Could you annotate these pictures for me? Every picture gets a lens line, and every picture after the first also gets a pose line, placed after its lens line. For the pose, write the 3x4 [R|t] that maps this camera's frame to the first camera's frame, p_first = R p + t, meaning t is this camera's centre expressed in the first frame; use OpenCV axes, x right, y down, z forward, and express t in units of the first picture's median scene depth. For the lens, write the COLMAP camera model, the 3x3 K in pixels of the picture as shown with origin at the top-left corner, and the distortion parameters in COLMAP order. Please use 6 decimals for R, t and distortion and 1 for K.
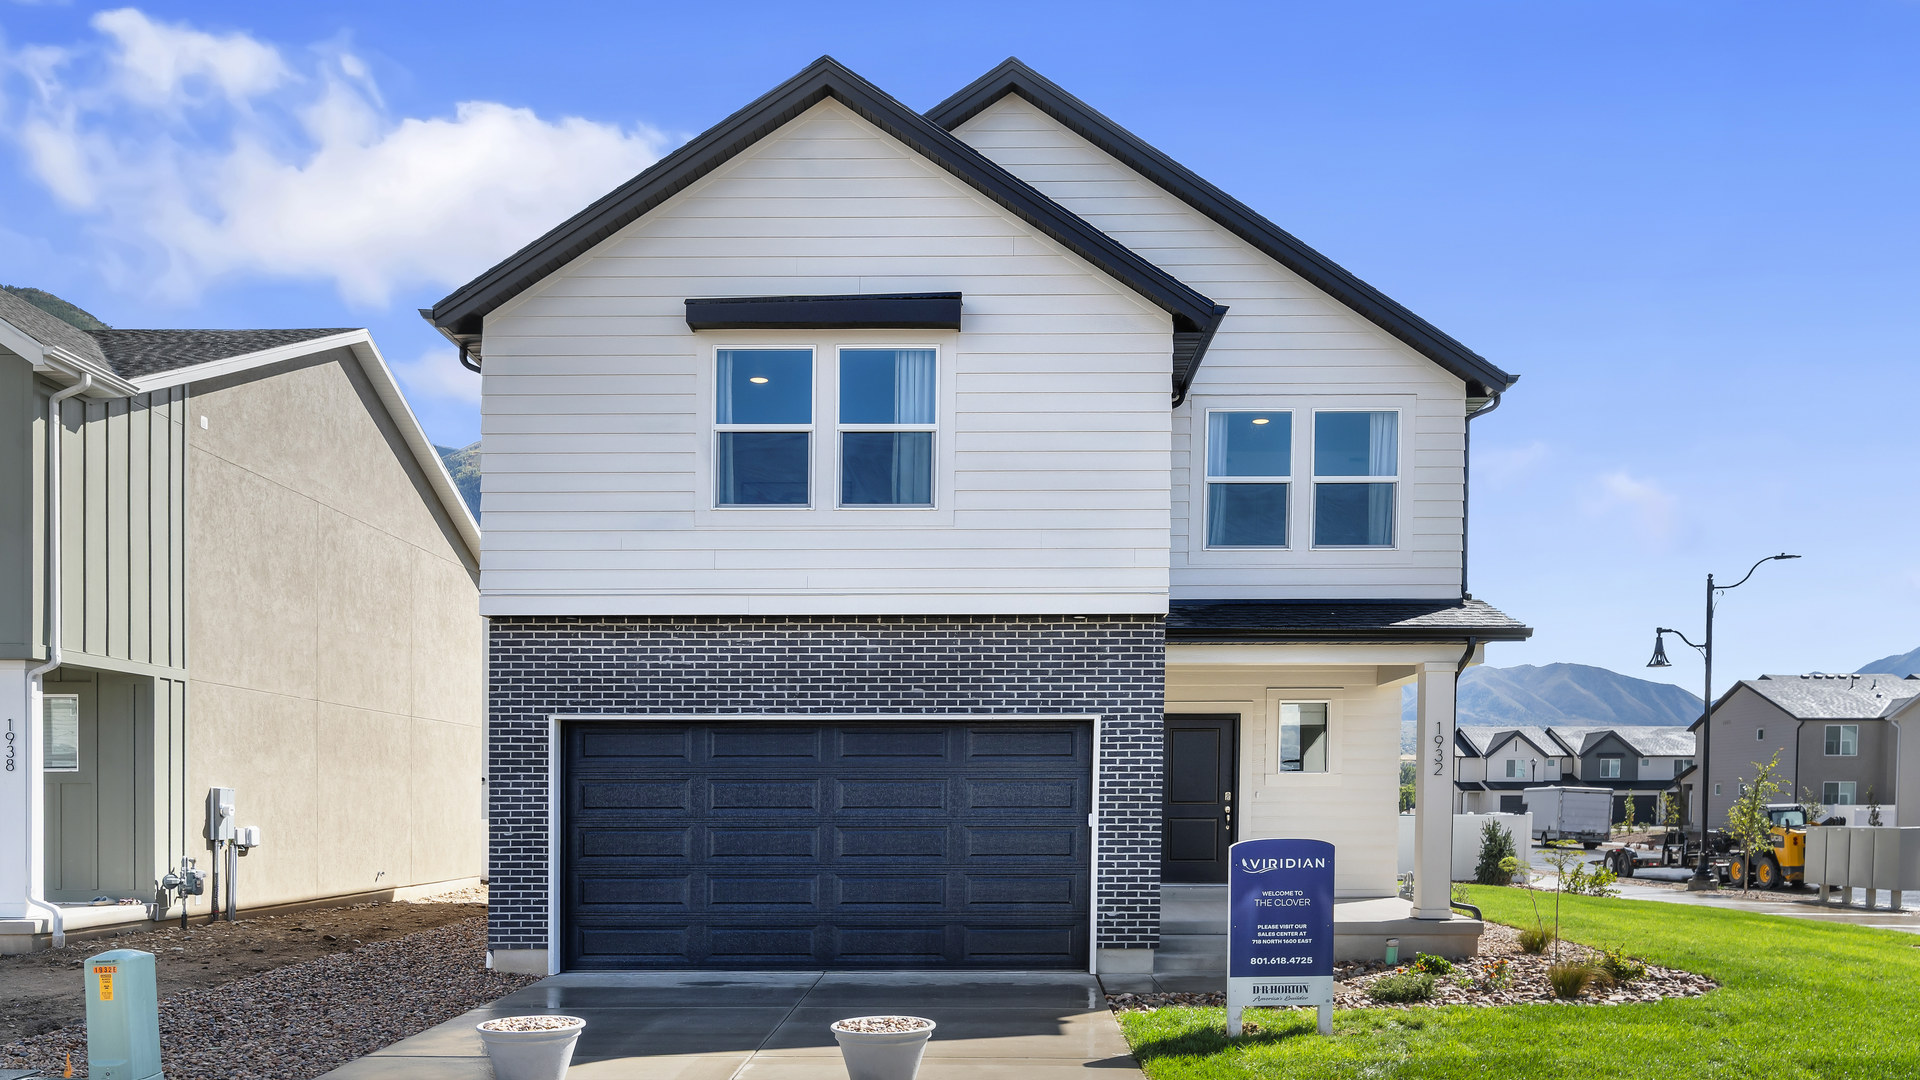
lens RADIAL K [[1752.0, 0, 957.5], [0, 1752.0, 536.1], [0, 0, 1]] dist [-0.004857, 0.000000]
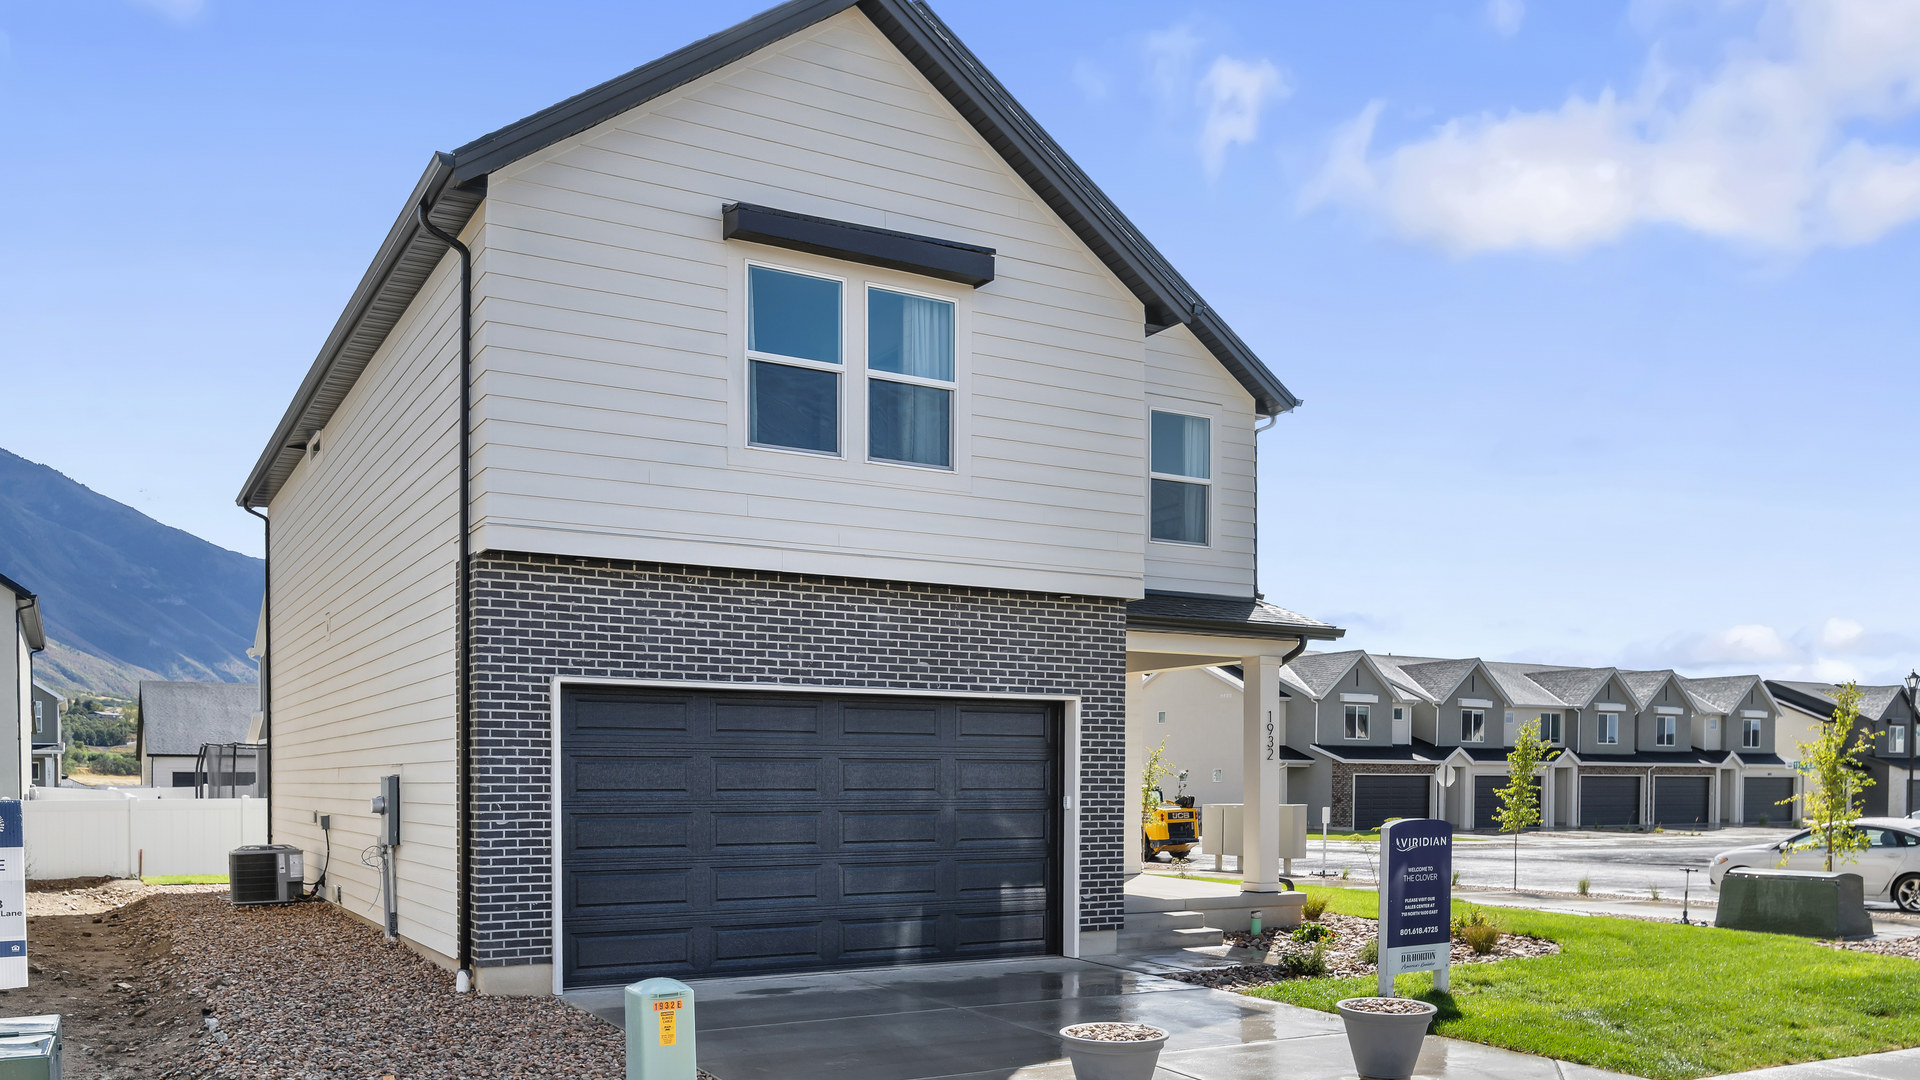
lens RADIAL K [[1874.3, 0, 937.8], [0, 1874.3, 488.4], [0, 0, 1]] dist [-0.004254, 0.000000]
pose [[0.804672, 0.094328, 0.586178, -0.606922], [-0.092138, 0.995177, -0.033663, 0.027605], [-0.586527, -0.026921, 0.809482, 0.188334]]
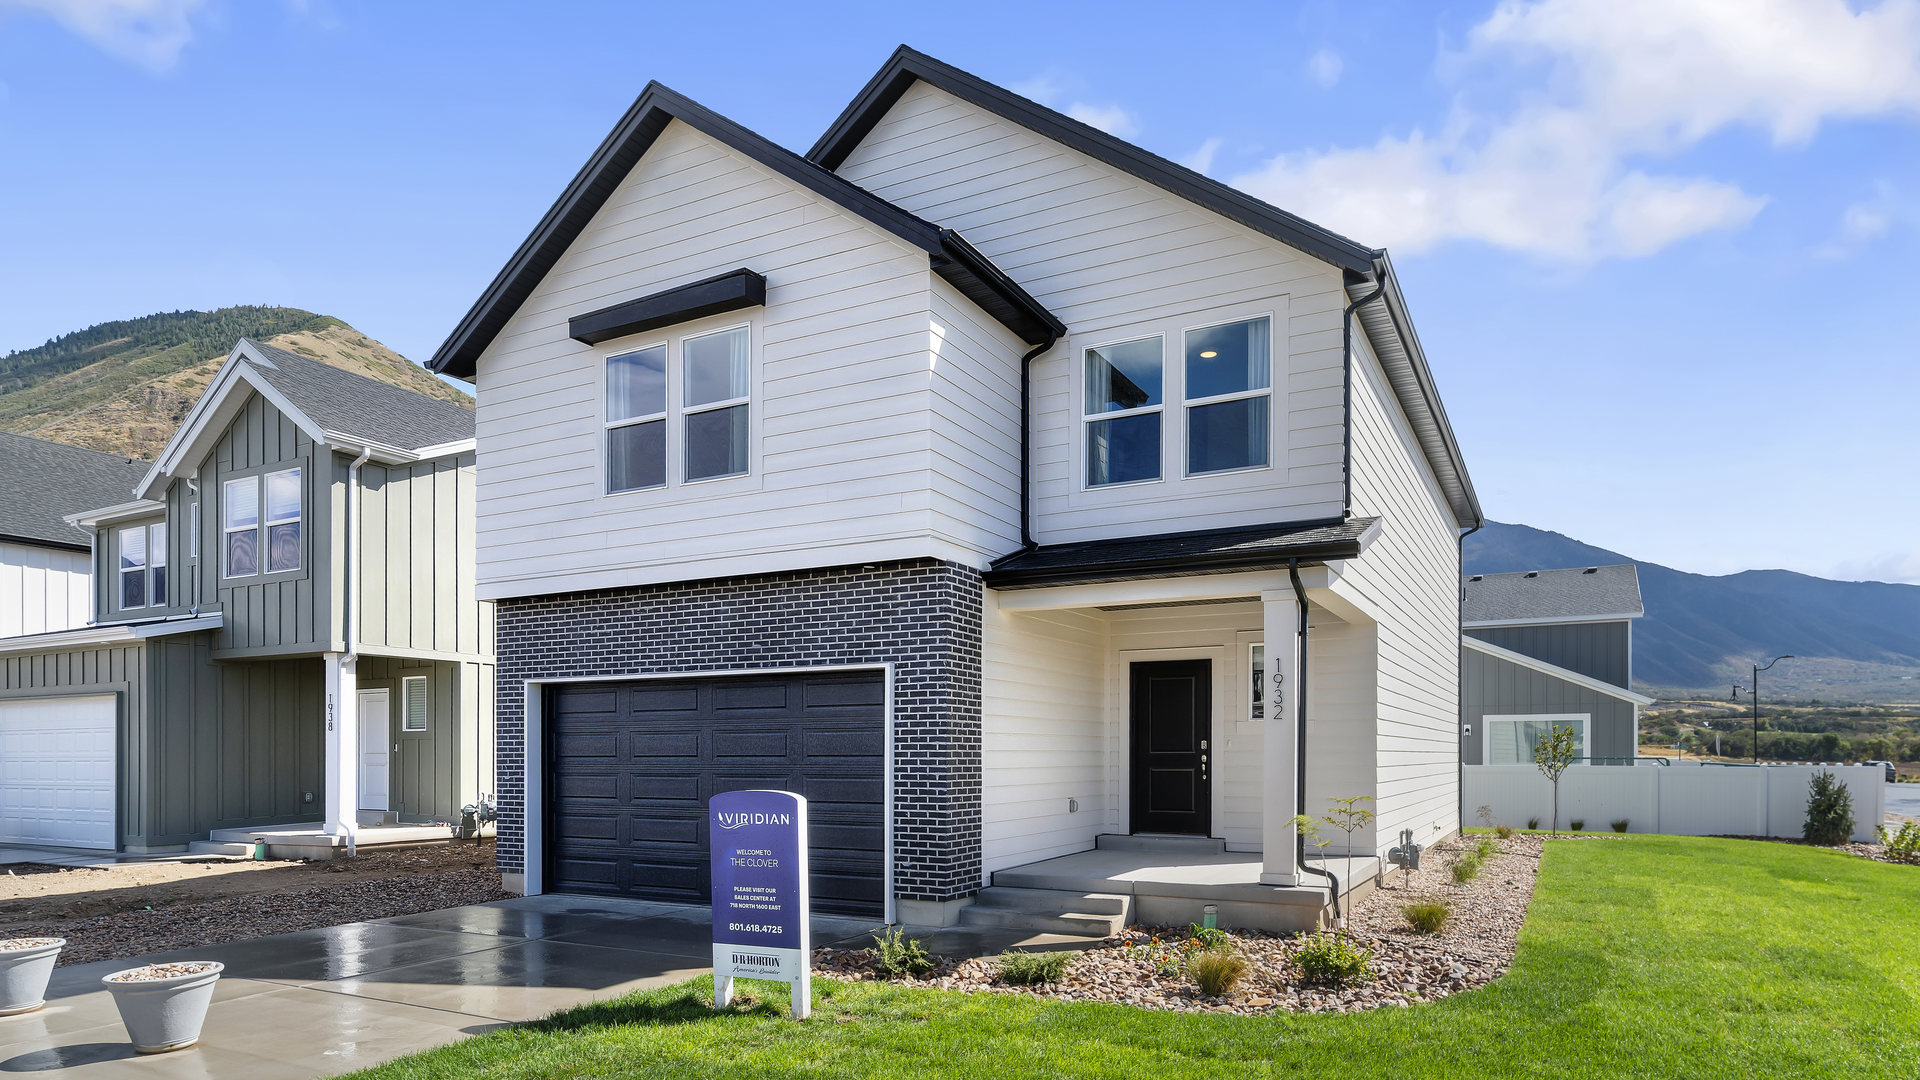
lens RADIAL K [[1297.7, 0, 935.1], [0, 1297.7, 555.7], [0, 0, 1]] dist [0.005656, -0.001197]
pose [[0.864342, -0.076214, -0.497095, 0.468125], [0.076171, 0.996886, -0.020396, 0.057439], [0.497102, -0.020235, 0.867456, 0.368944]]
